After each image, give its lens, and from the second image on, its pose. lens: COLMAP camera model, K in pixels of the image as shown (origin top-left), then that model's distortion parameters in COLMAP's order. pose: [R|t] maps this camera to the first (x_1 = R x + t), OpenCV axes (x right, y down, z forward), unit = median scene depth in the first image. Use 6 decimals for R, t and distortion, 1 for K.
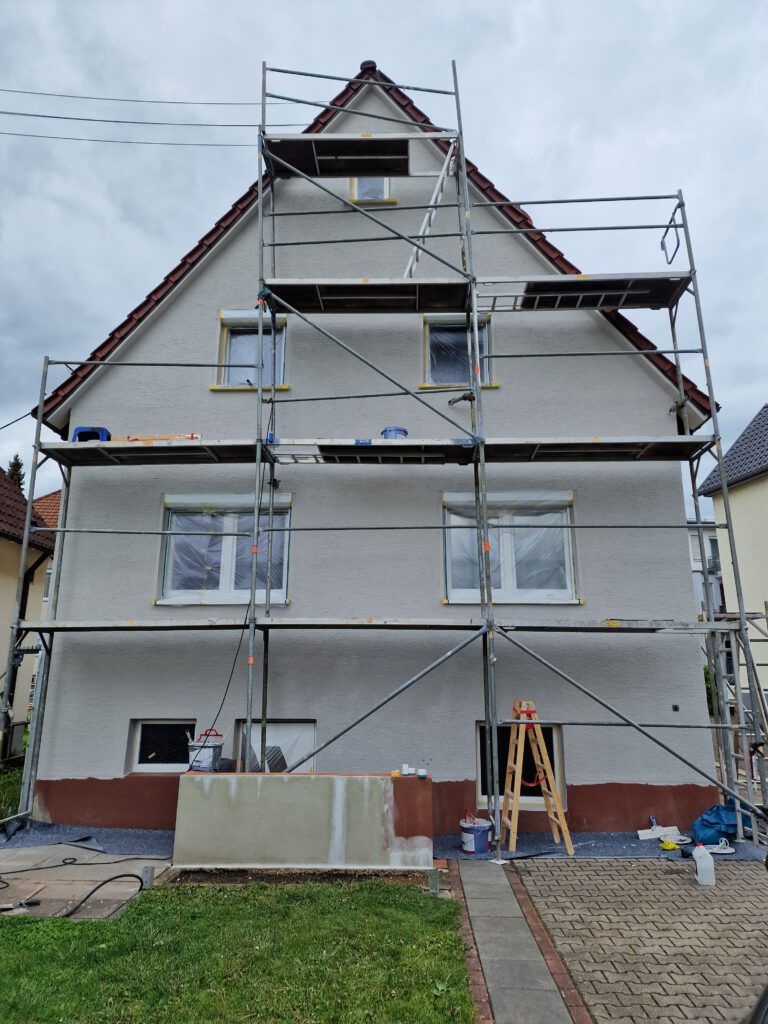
lens RADIAL K [[691.2, 0, 379.2], [0, 691.2, 513.3], [0, 0, 1]] dist [0.060208, -0.047302]
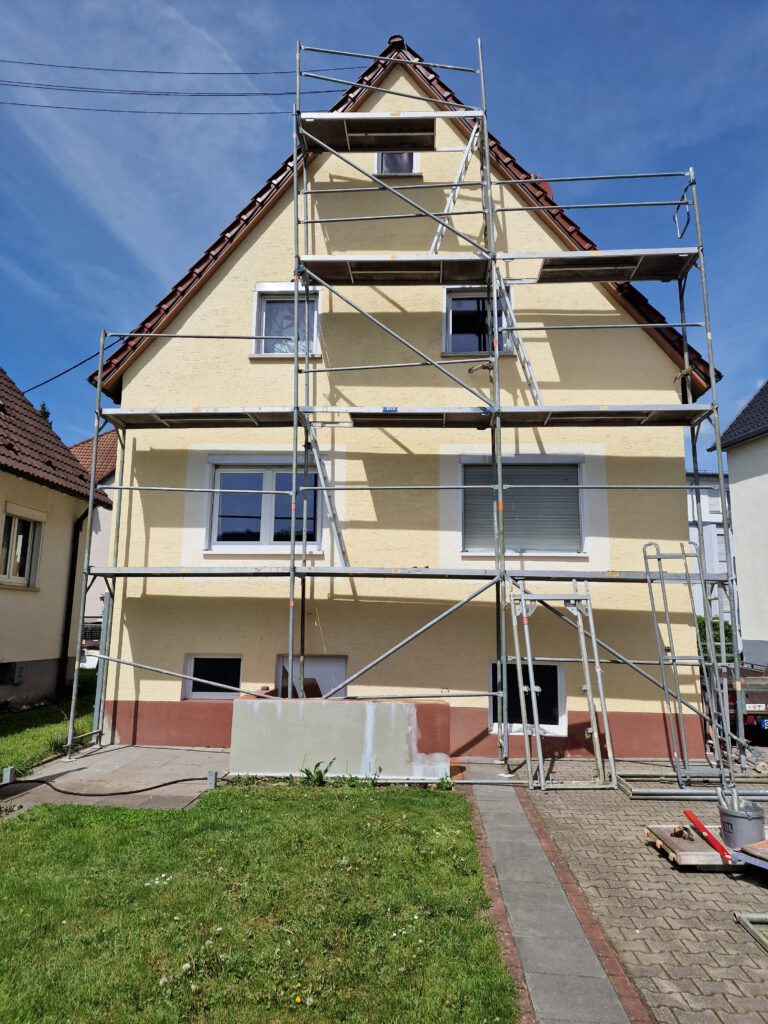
lens RADIAL K [[691.2, 0, 380.1], [0, 691.2, 516.7], [0, 0, 1]] dist [0.060208, -0.047302]
pose [[0.999752, 0.007060, -0.021108, -0.014770], [-0.005305, 0.996609, 0.082108, -0.022694], [0.021617, -0.081975, 0.996400, -0.107291]]
